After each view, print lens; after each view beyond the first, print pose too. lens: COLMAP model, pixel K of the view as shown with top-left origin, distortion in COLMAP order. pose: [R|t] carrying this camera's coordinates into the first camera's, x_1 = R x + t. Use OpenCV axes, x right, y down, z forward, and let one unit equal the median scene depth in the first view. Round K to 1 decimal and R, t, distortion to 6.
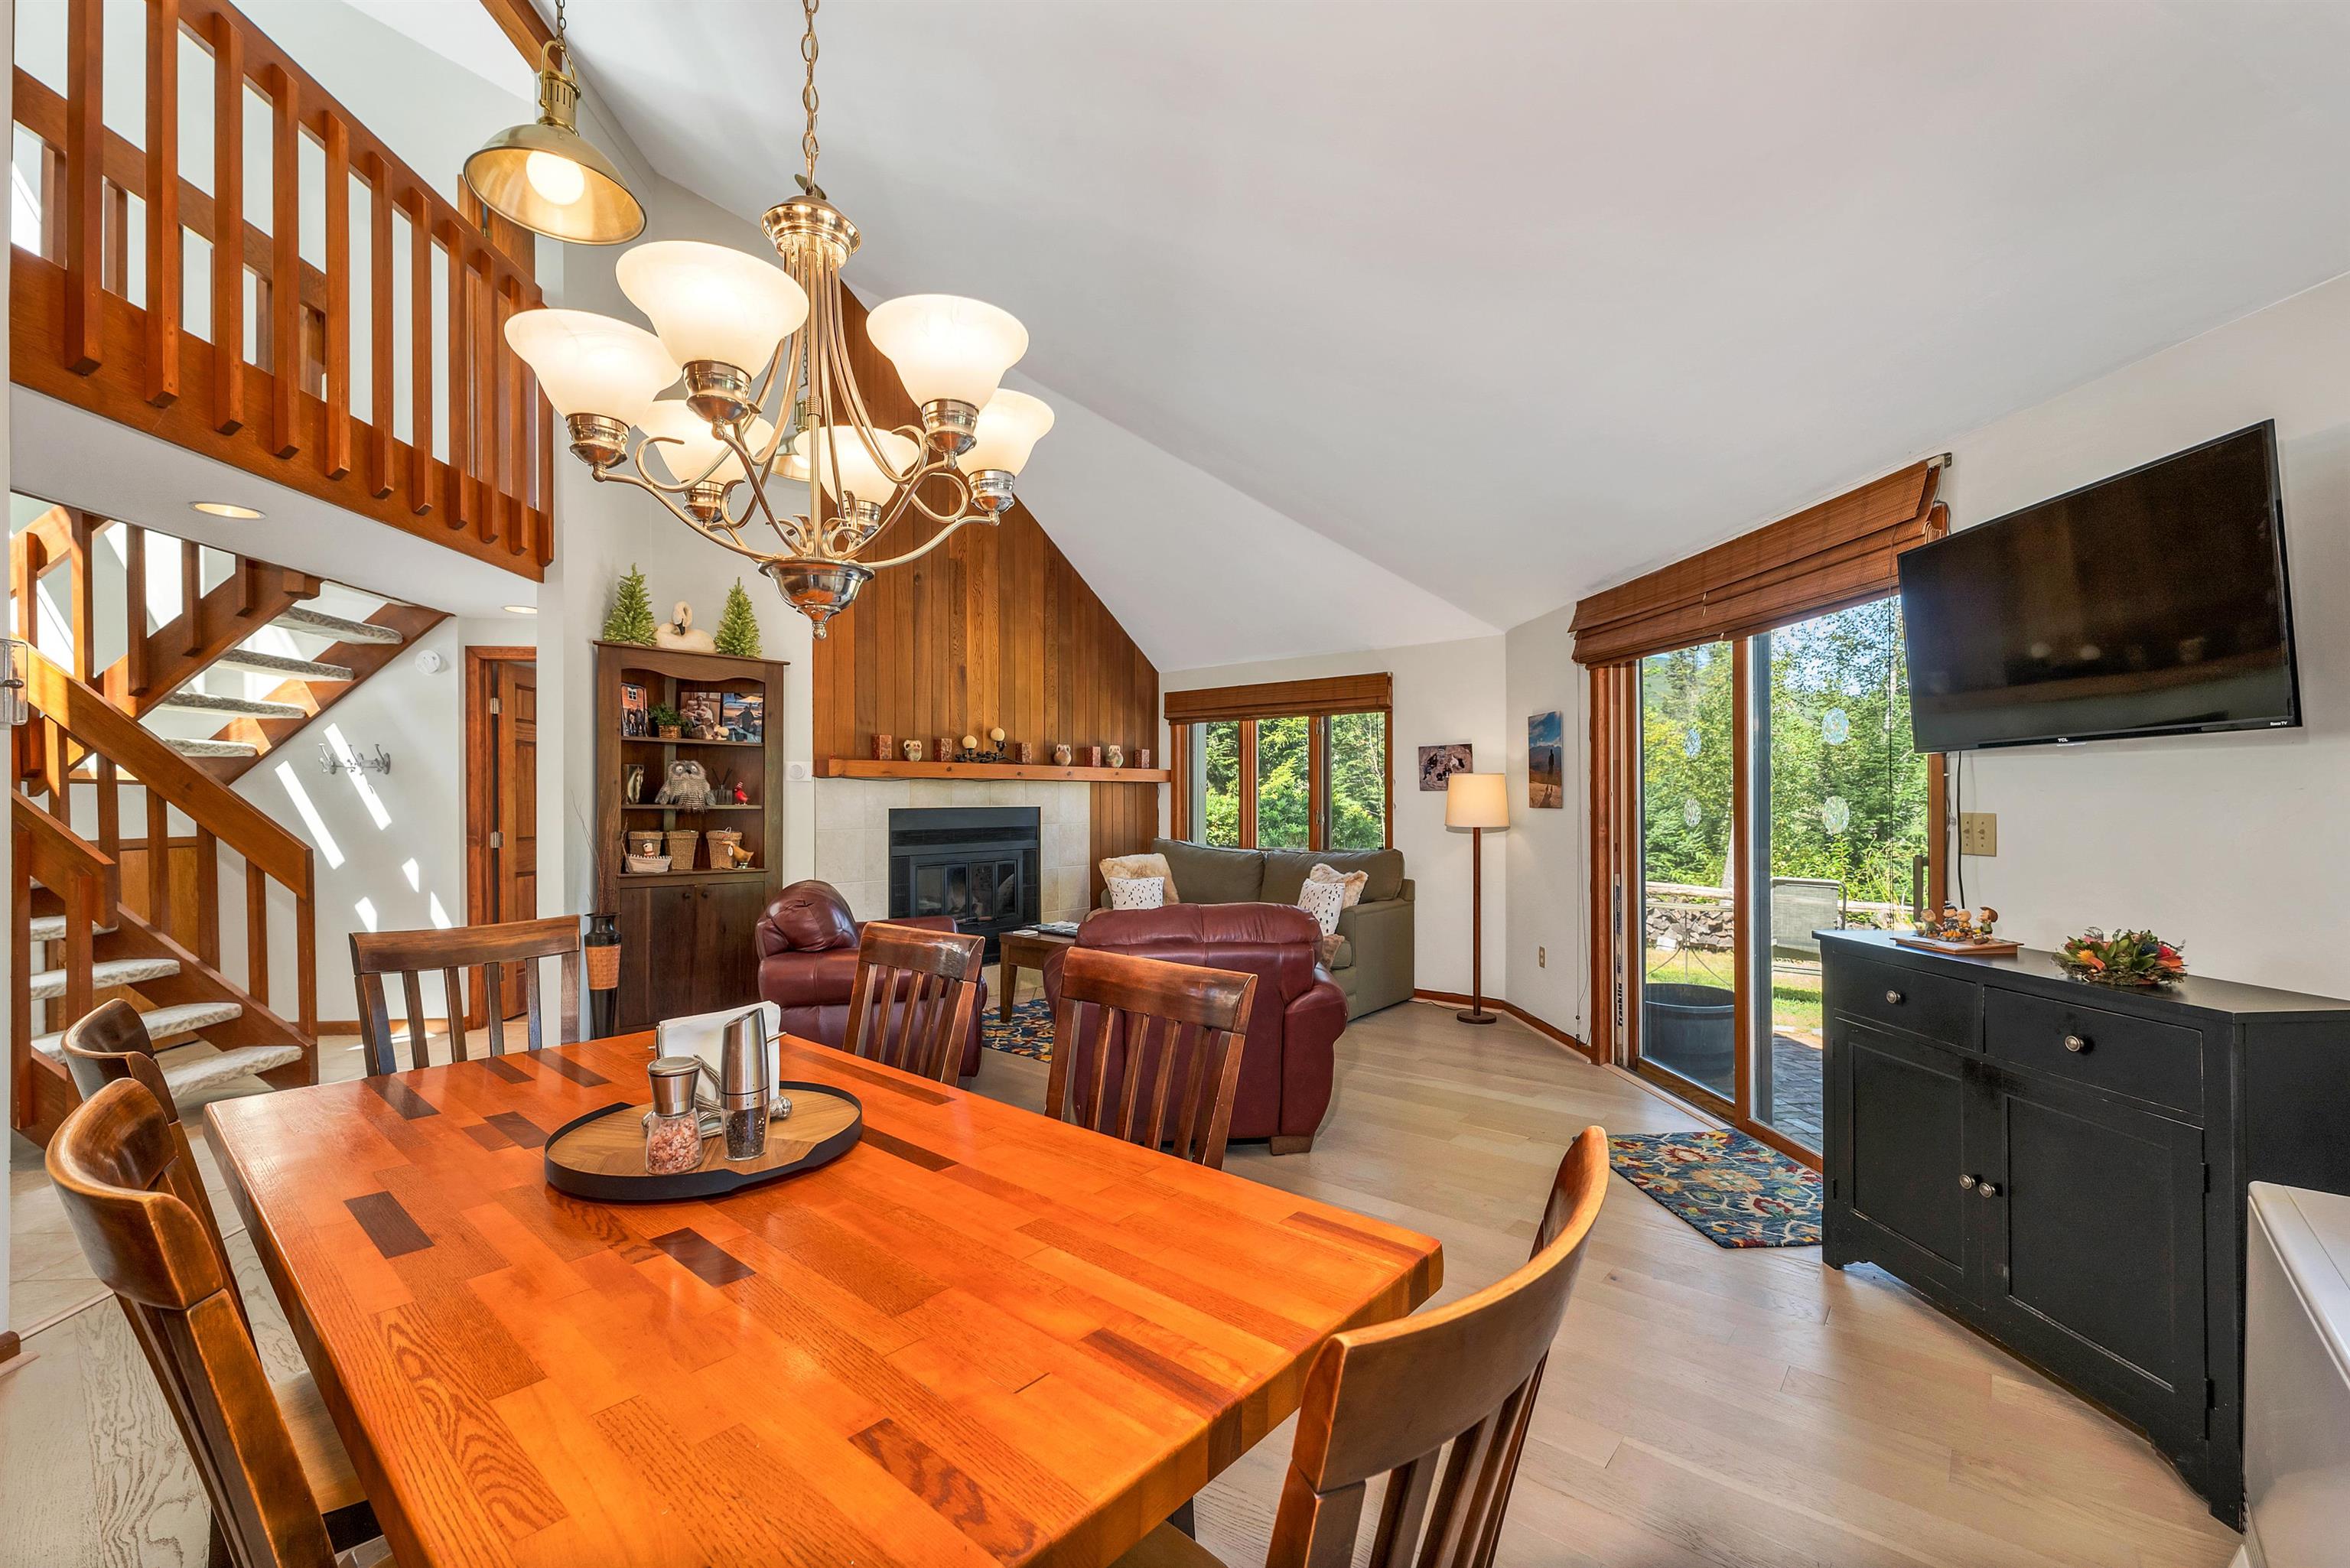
lens RADIAL K [[990.6, 0, 1182.7], [0, 990.6, 801.5], [0, 0, 1]] dist [0.007268, -0.000284]
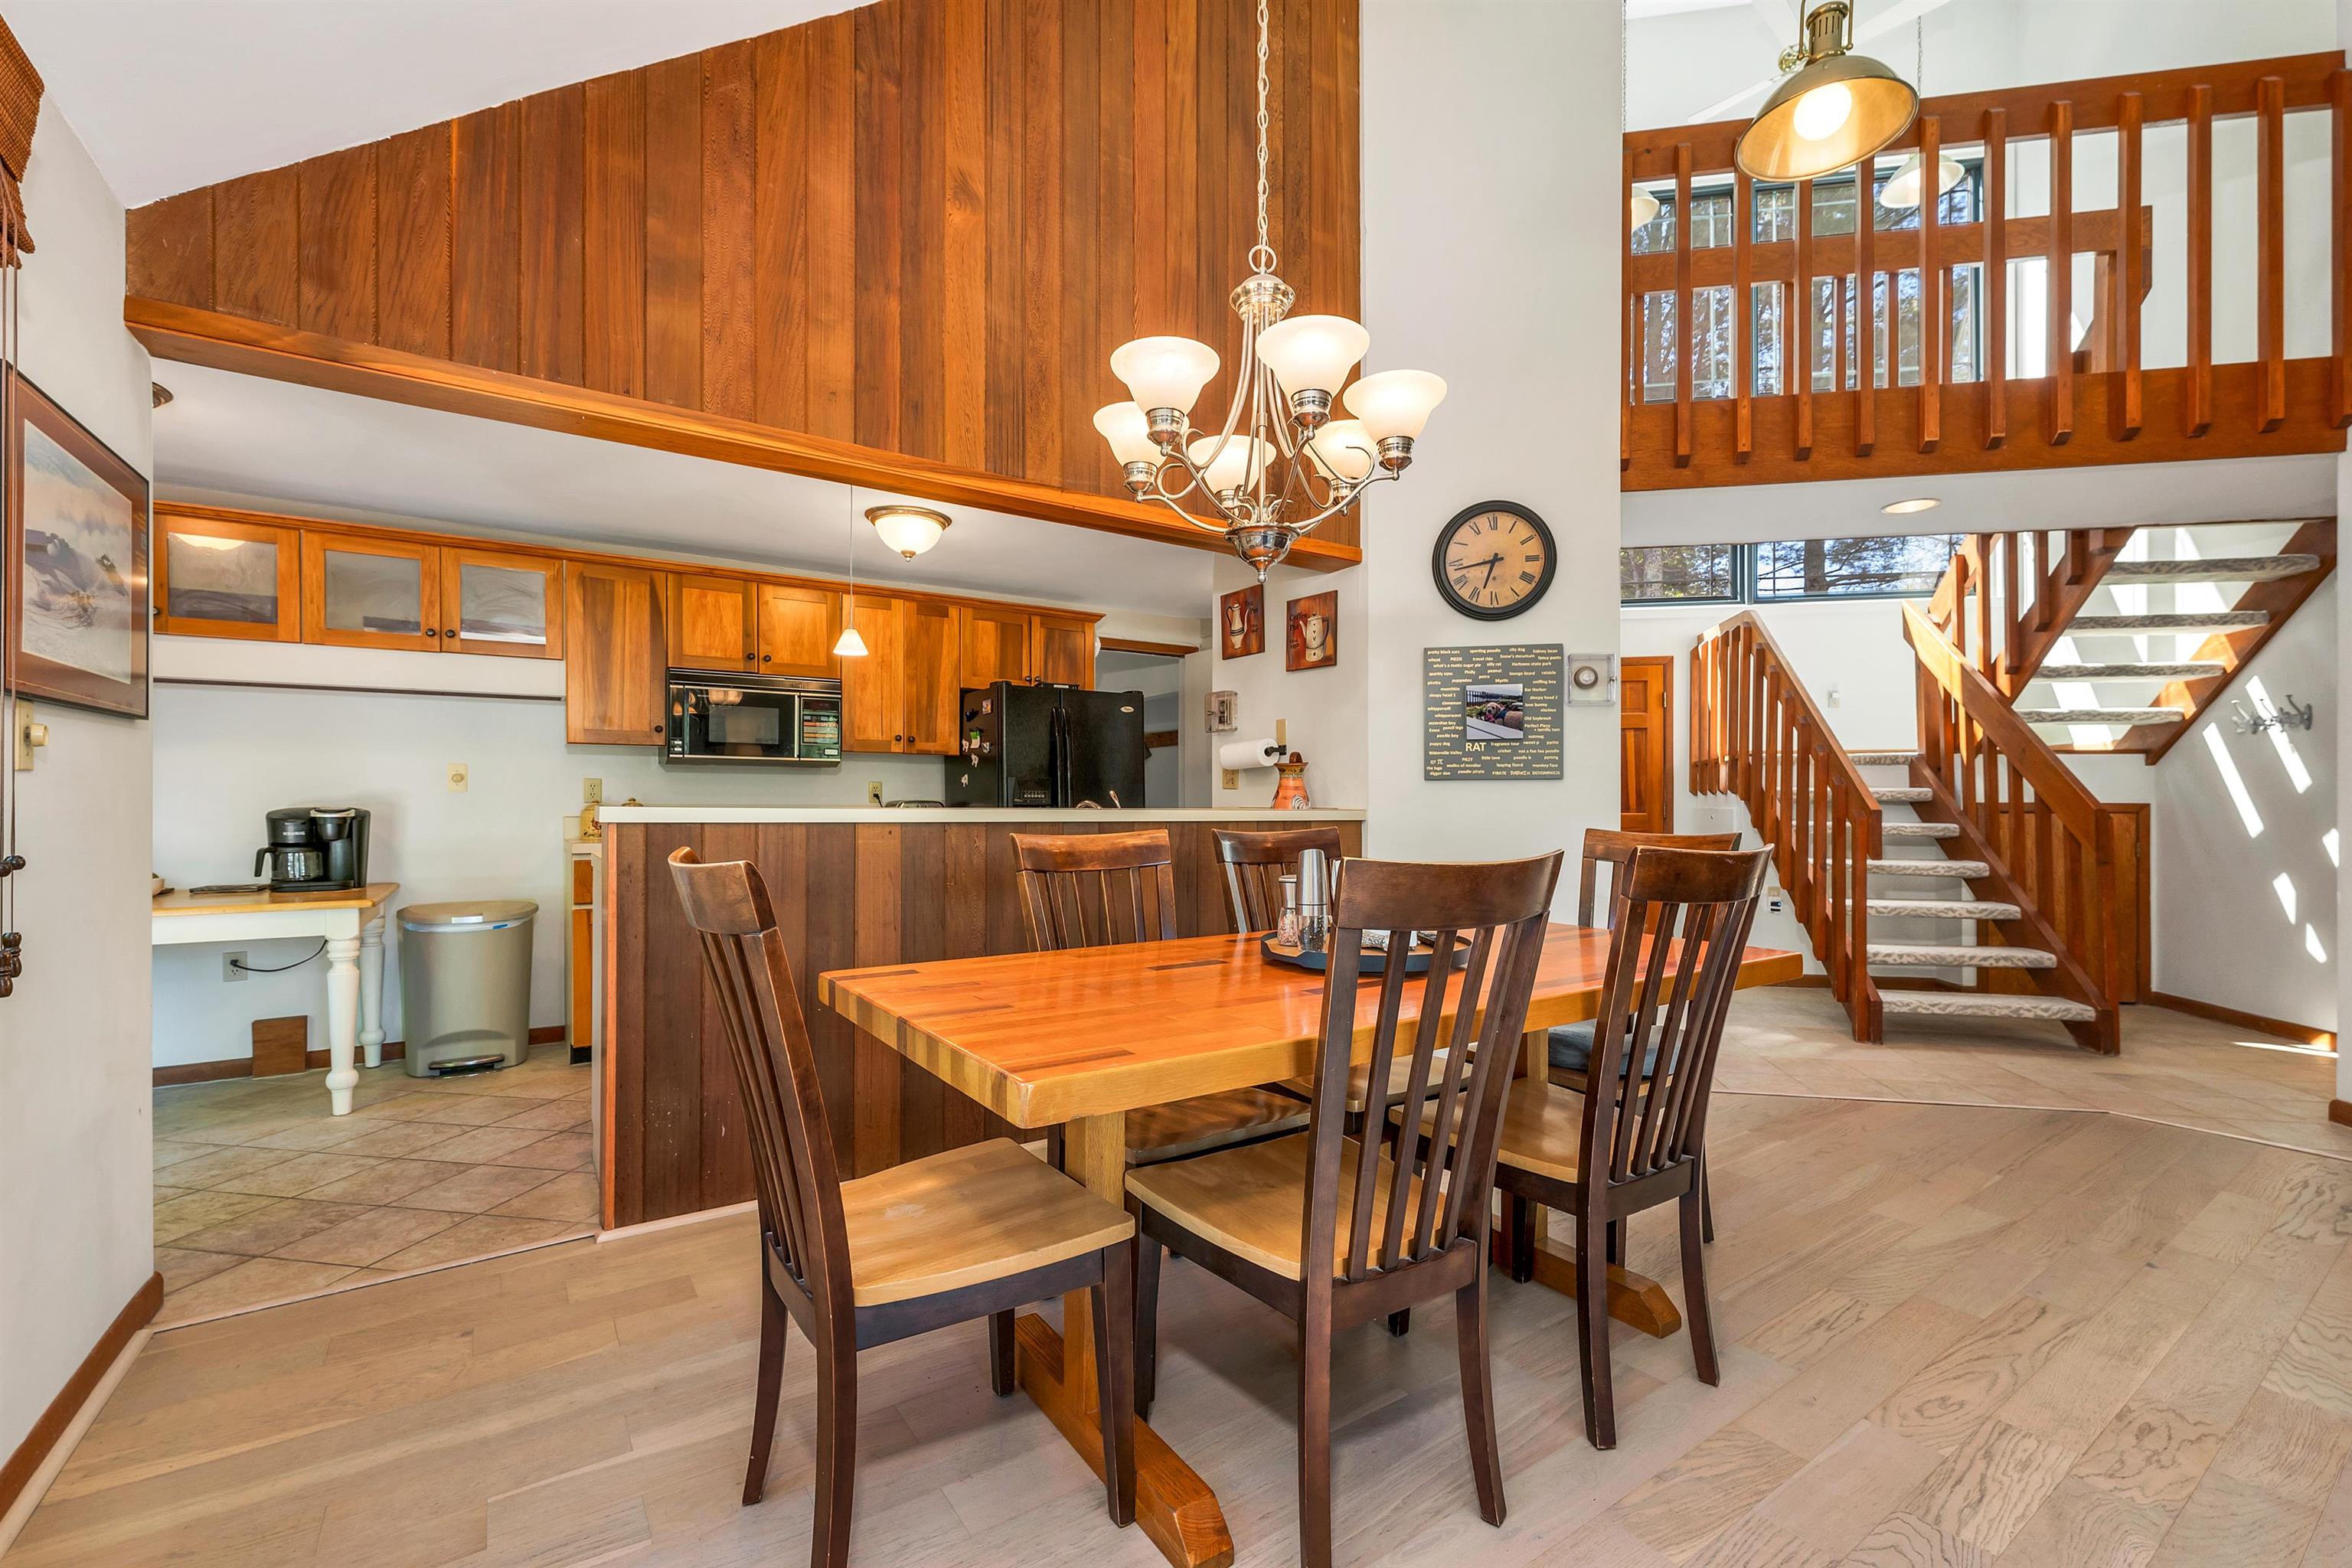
lens RADIAL K [[991.5, 0, 1190.3], [0, 991.5, 806.9], [0, 0, 1]] dist [0.007268, -0.000284]
pose [[-0.241234, 0.003243, -0.970462, 0.268447], [0.000785, 0.999995, 0.003147, 0.038222], [0.970467, -0.000002, -0.241235, 0.335744]]
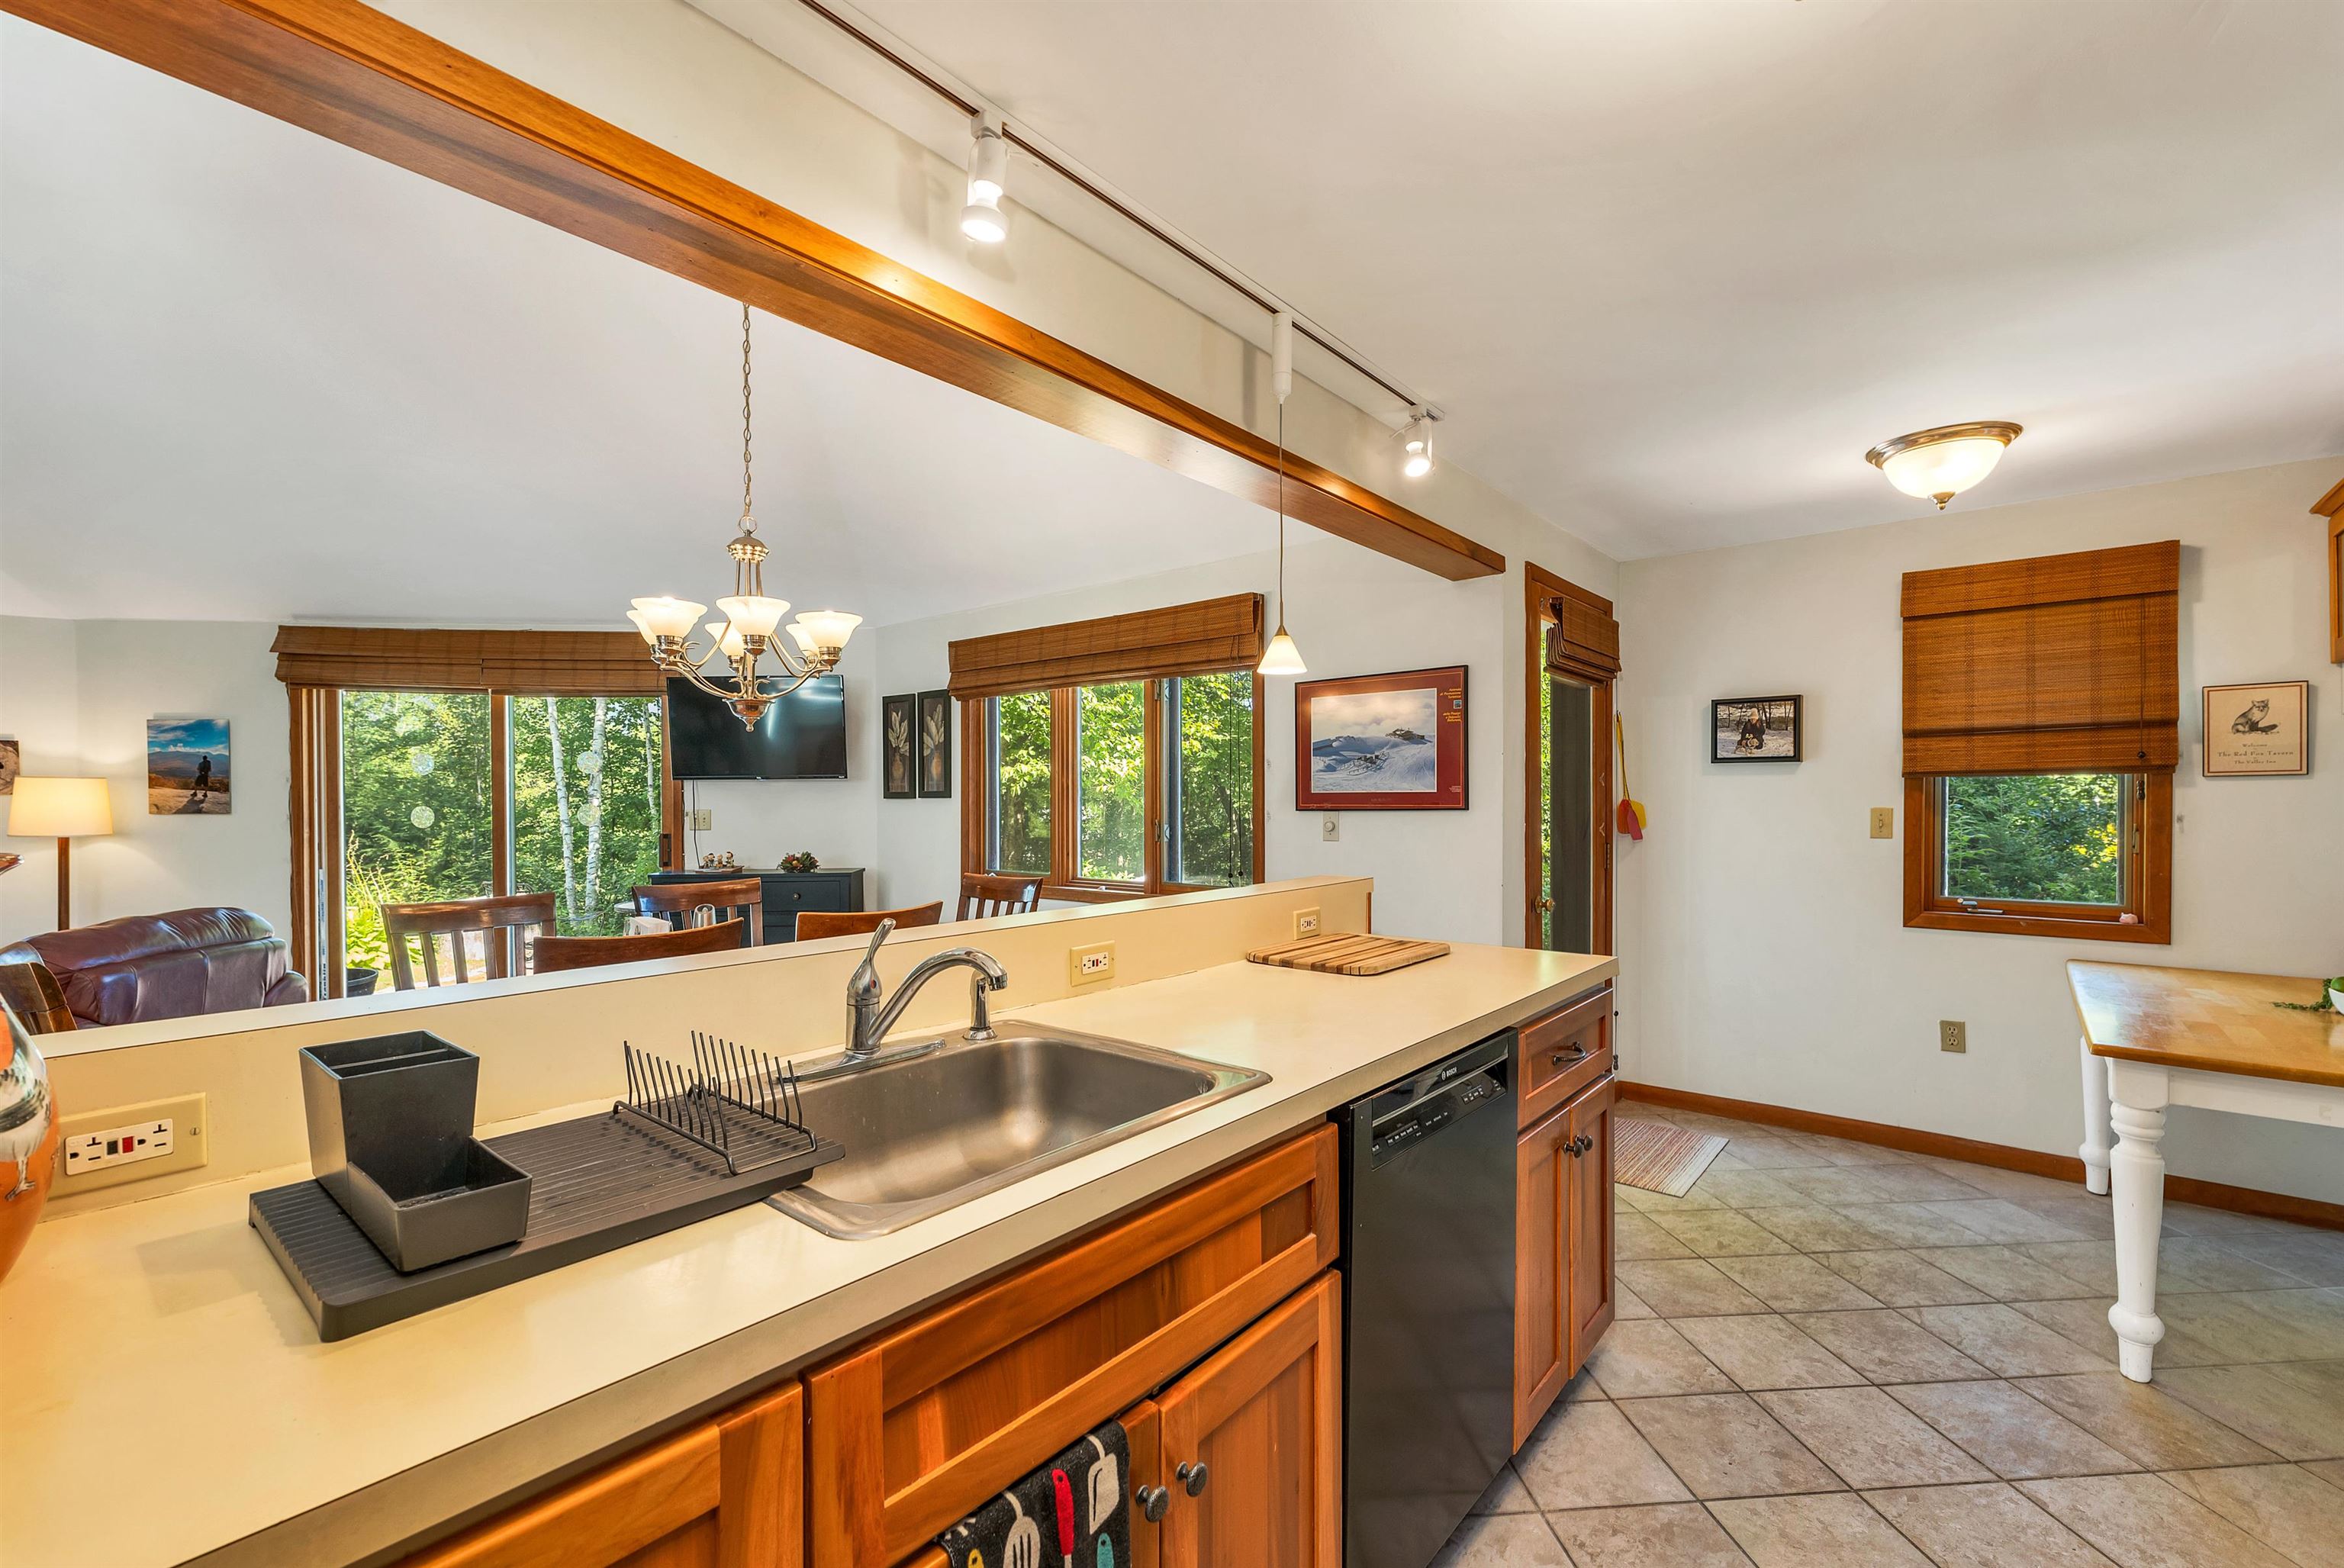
lens RADIAL K [[988.1, 0, 1173.9], [0, 988.1, 801.8], [0, 0, 1]] dist [0.007268, -0.000284]
pose [[-0.029211, 0.006063, 0.999555, -2.028443], [0.009404, 0.999939, -0.005791, 0.027181], [-0.999529, 0.009231, -0.029266, 0.109493]]
